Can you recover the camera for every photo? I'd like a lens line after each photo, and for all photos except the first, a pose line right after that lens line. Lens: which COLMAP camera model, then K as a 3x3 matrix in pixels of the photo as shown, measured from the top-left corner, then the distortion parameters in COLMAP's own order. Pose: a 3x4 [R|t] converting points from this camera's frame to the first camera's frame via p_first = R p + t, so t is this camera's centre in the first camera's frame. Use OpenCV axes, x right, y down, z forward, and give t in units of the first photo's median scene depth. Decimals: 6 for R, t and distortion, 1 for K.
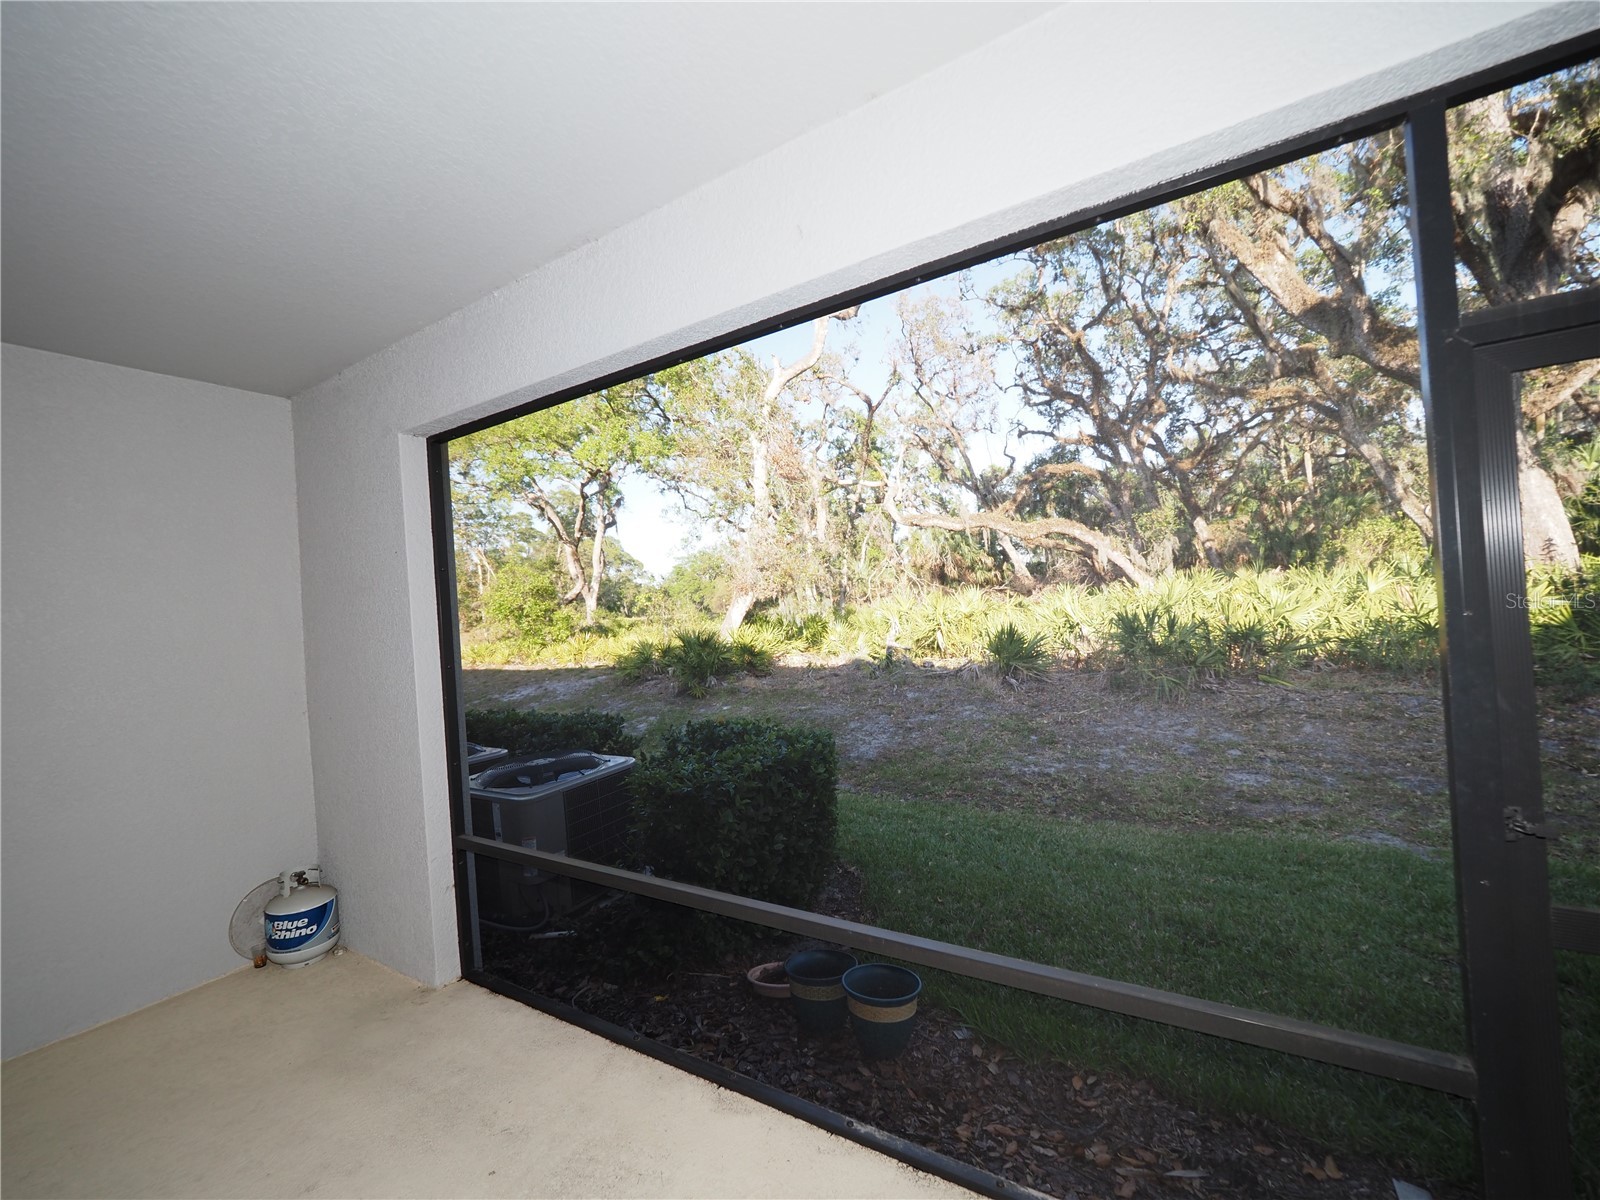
lens RADIAL K [[671.2, 0, 786.9], [0, 671.2, 600.0], [0, 0, 1]] dist [-0.009647, 0.000364]
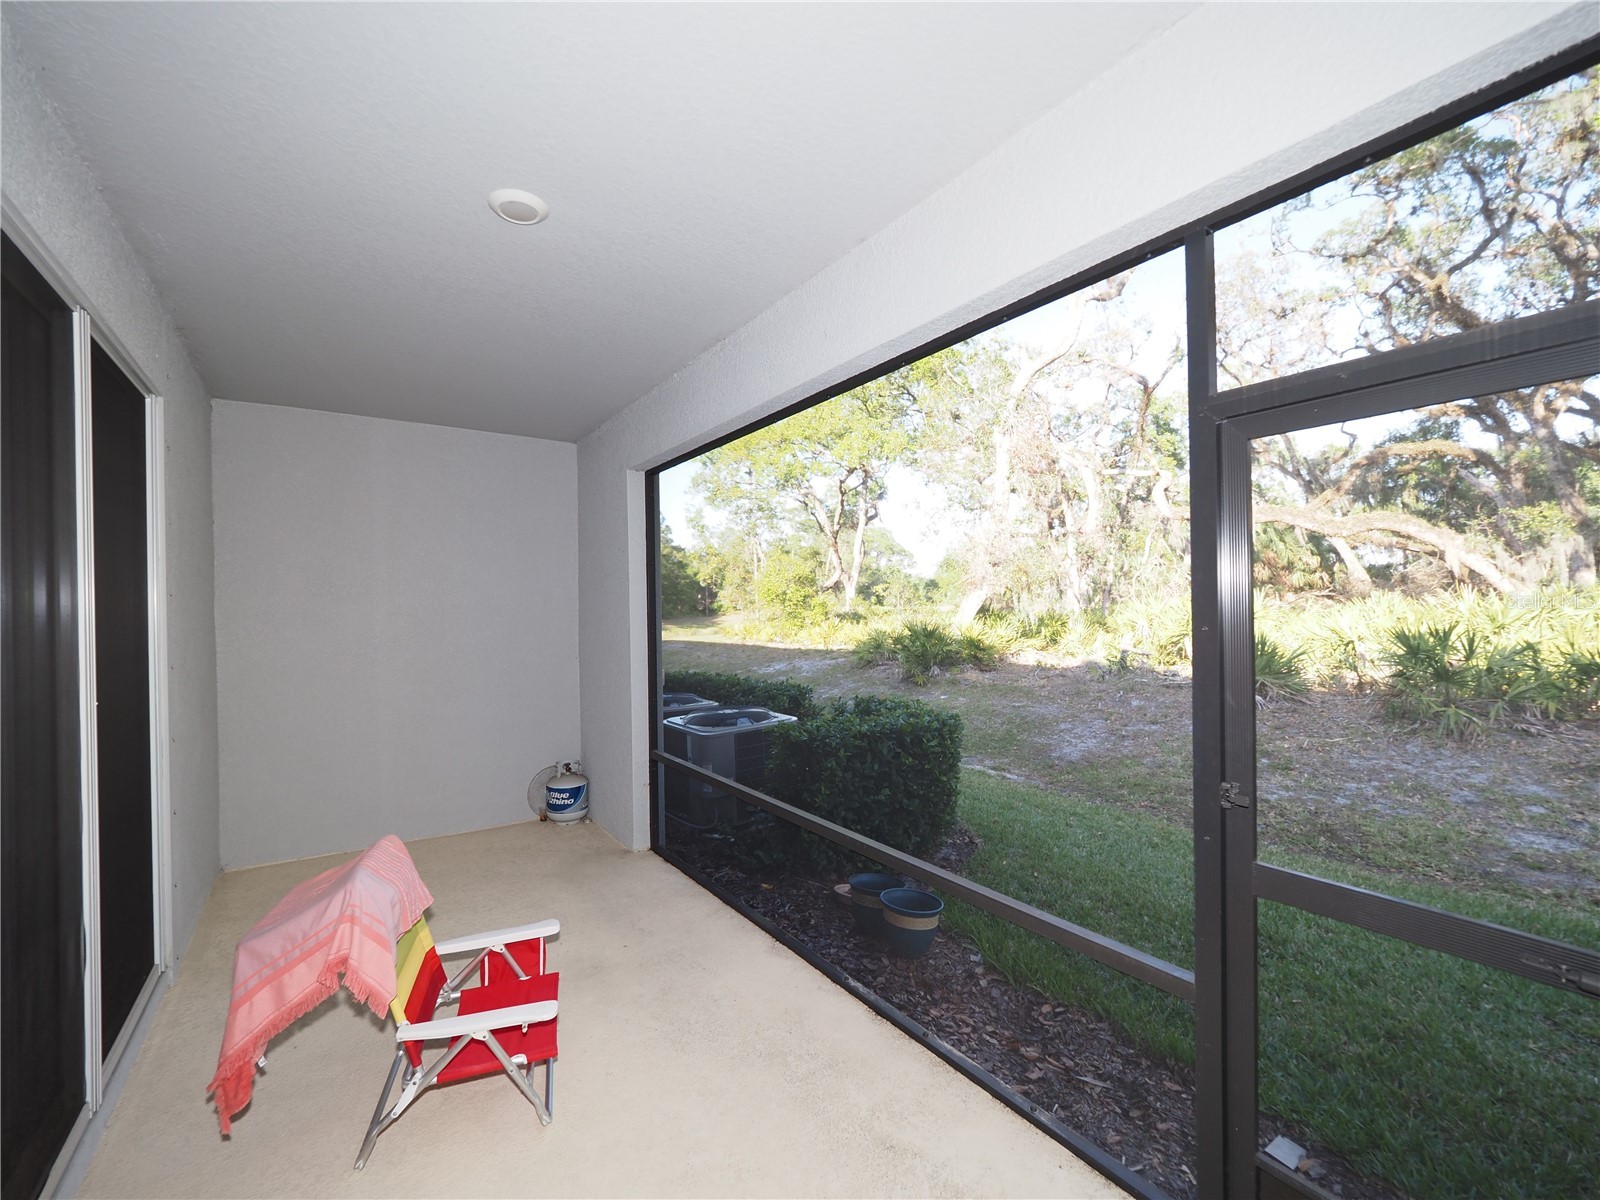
lens RADIAL K [[671.2, 0, 788.6], [0, 671.2, 601.0], [0, 0, 1]] dist [-0.009647, 0.000364]
pose [[0.920182, 0.047596, -0.388587, 0.099795], [-0.041486, 0.998848, 0.024103, -0.003916], [0.389287, -0.006058, 0.921097, -0.064141]]
